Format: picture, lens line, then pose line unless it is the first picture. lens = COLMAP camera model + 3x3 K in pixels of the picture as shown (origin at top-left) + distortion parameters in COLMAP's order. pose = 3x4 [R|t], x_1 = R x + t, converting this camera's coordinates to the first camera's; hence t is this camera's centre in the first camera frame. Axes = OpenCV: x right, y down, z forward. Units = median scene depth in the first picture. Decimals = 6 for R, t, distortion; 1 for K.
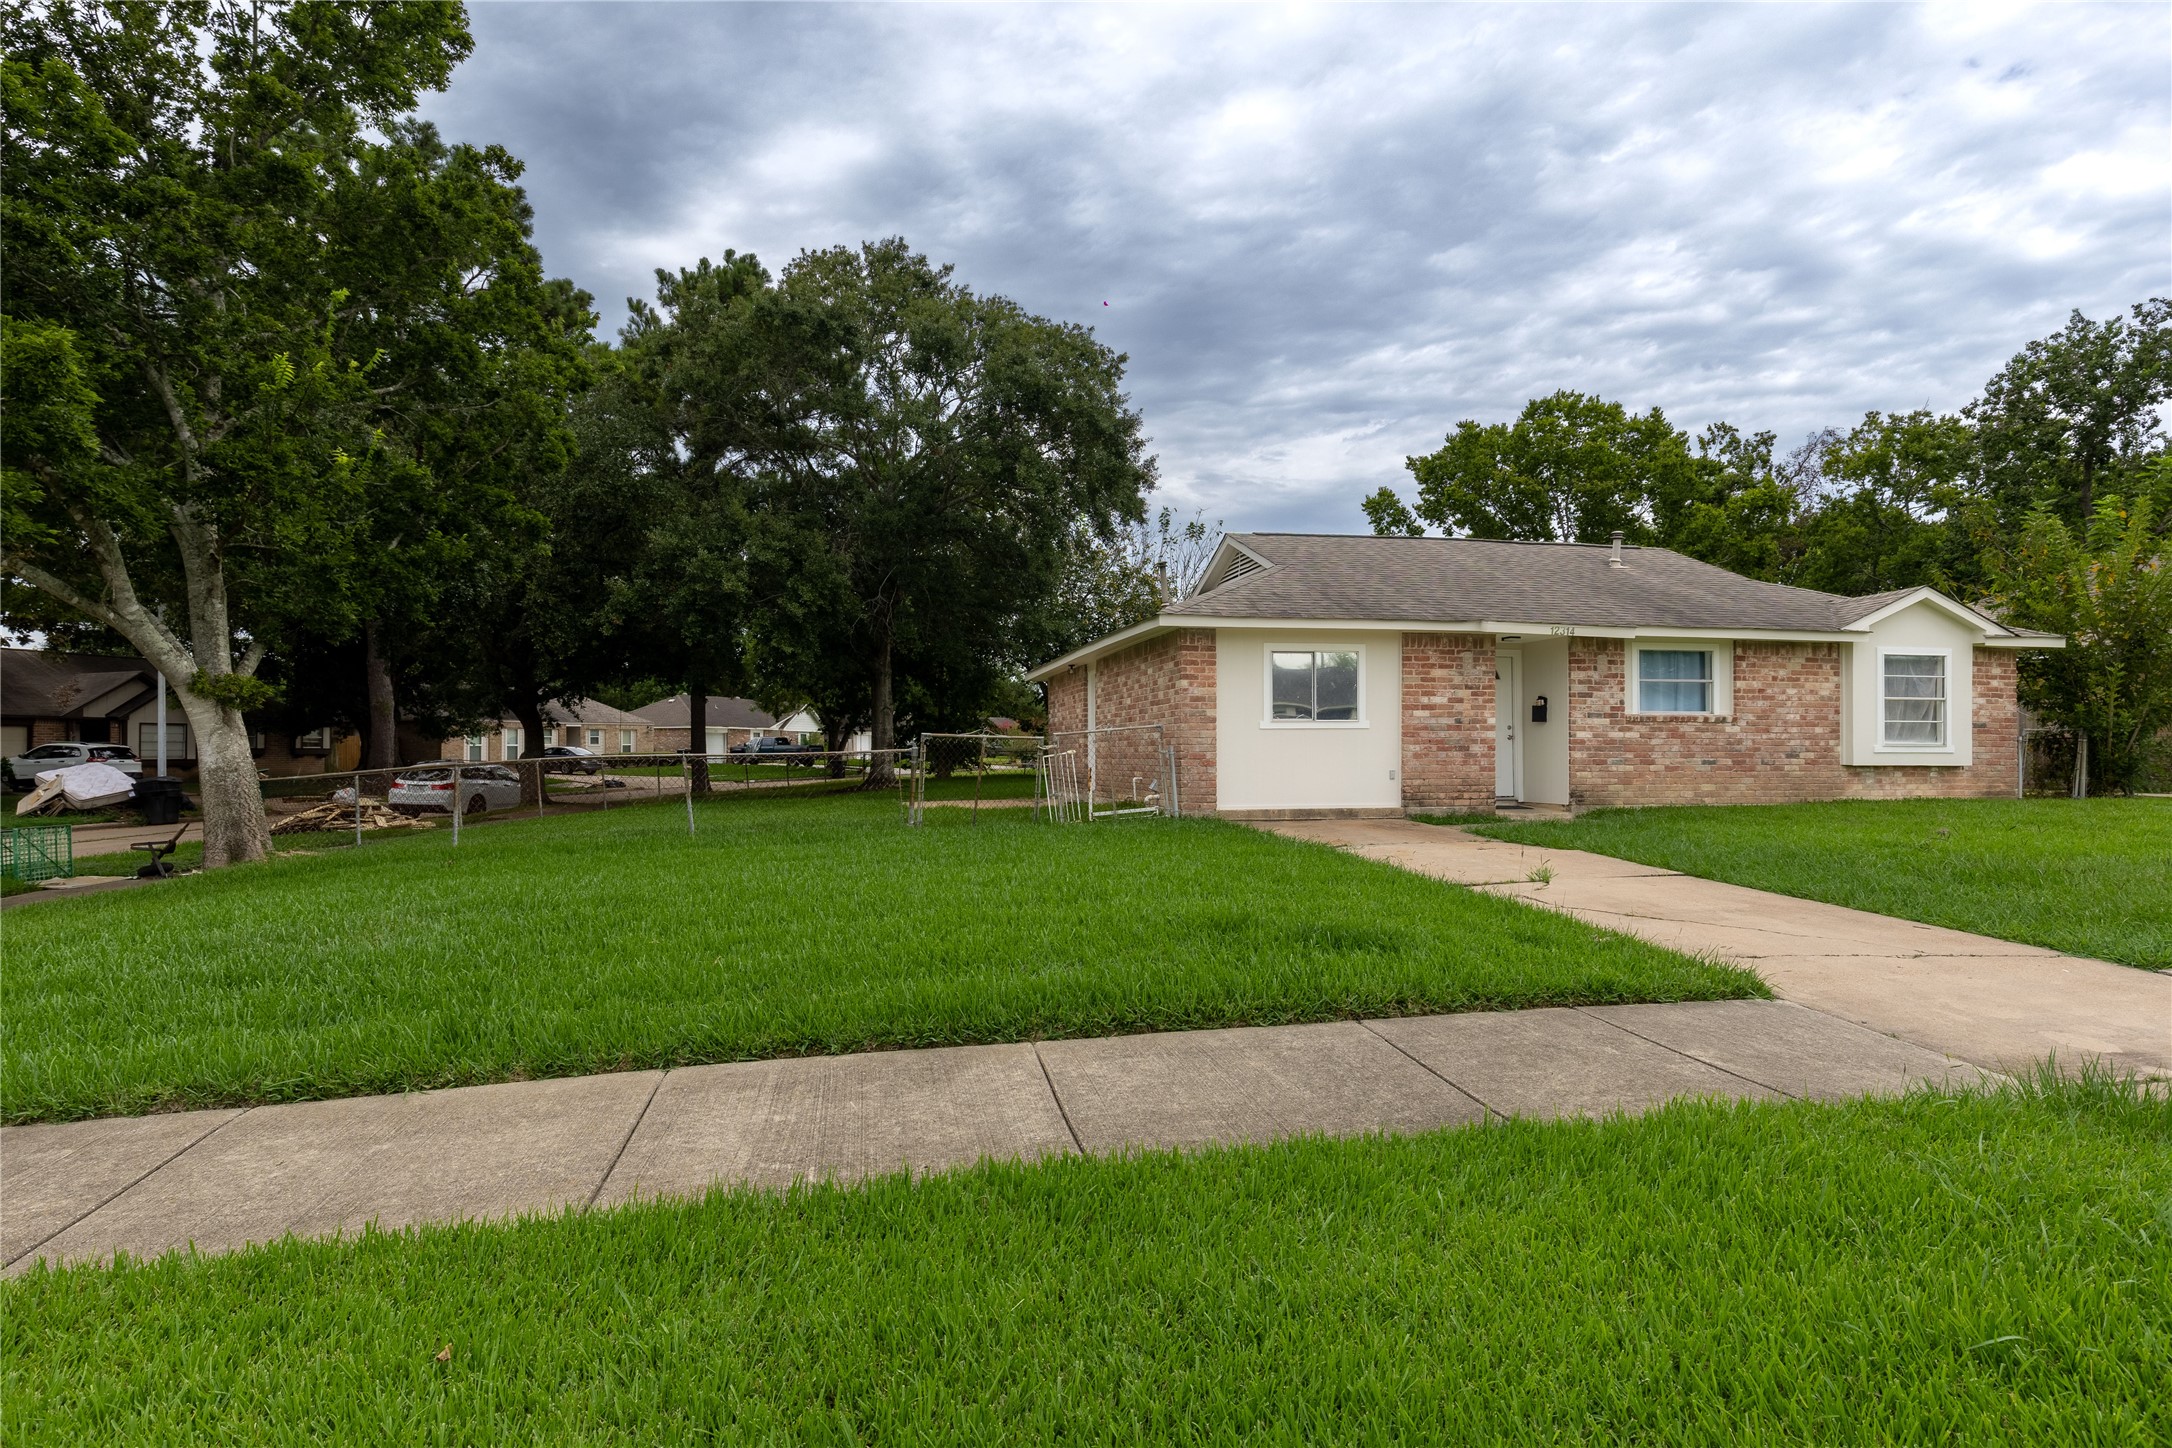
lens RADIAL K [[1120.0, 0, 1087.6], [0, 1120.0, 730.3], [0, 0, 1]] dist [-0.004938, -0.000457]
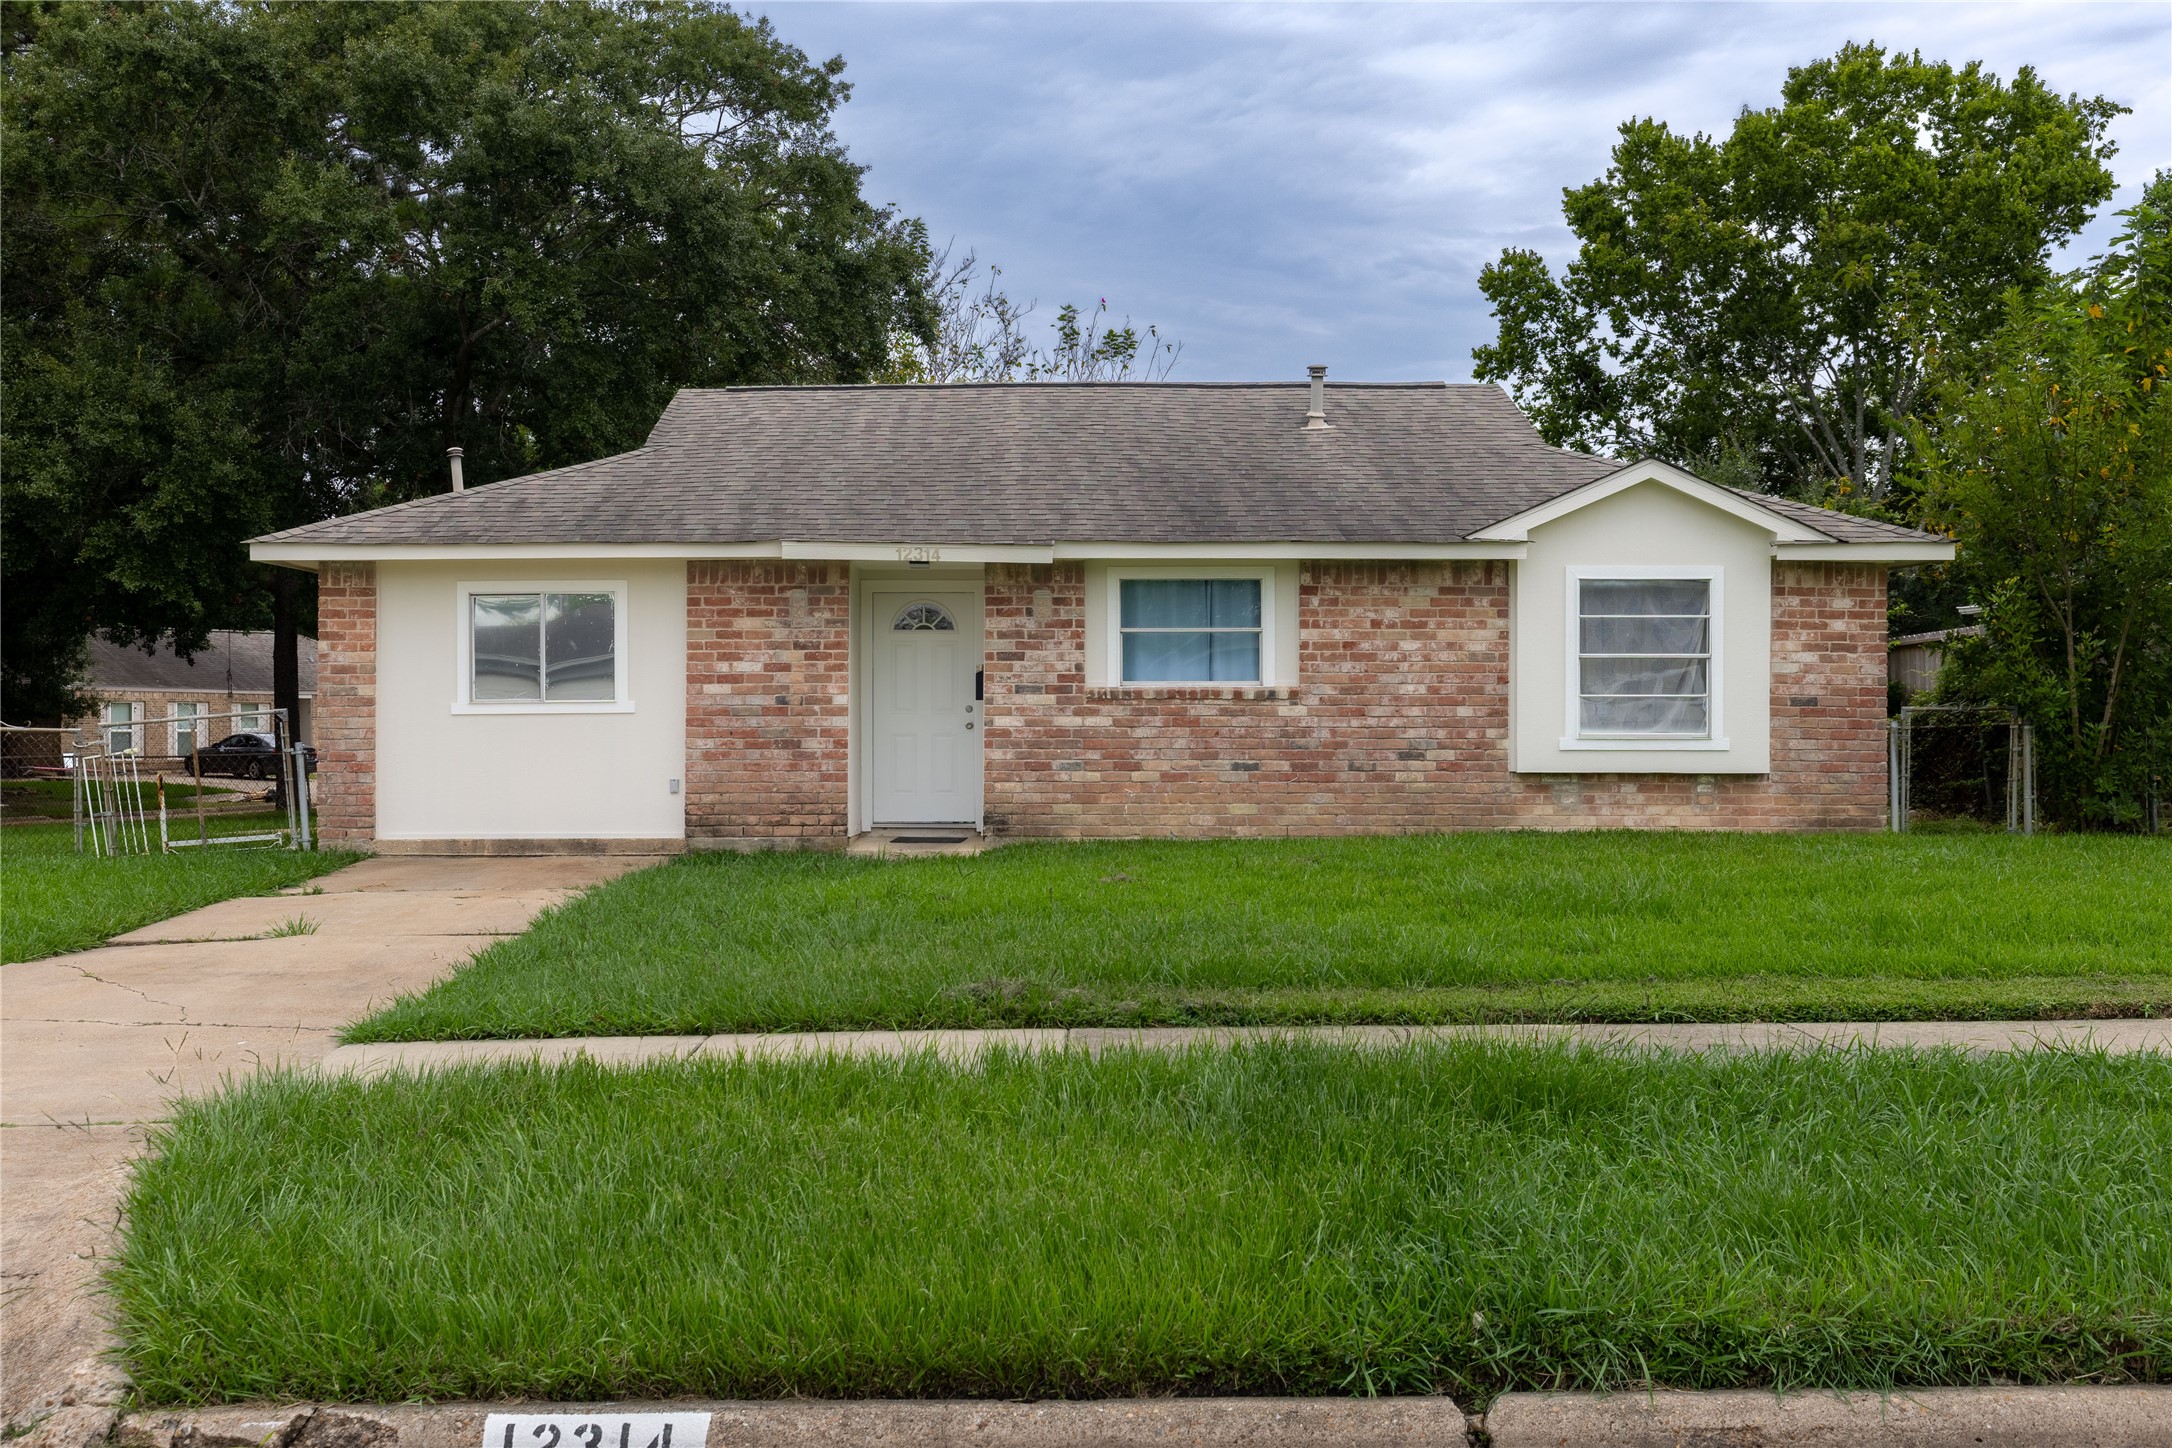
lens RADIAL K [[2195.2, 0, 1085.9], [0, 2195.2, 719.4], [0, 0, 1]] dist [0.035536, 0.000000]
pose [[0.981613, -0.004216, -0.190837, 0.699711], [0.005116, 0.999978, 0.004220, -0.001976], [0.190815, -0.005119, 0.981613, -0.163557]]
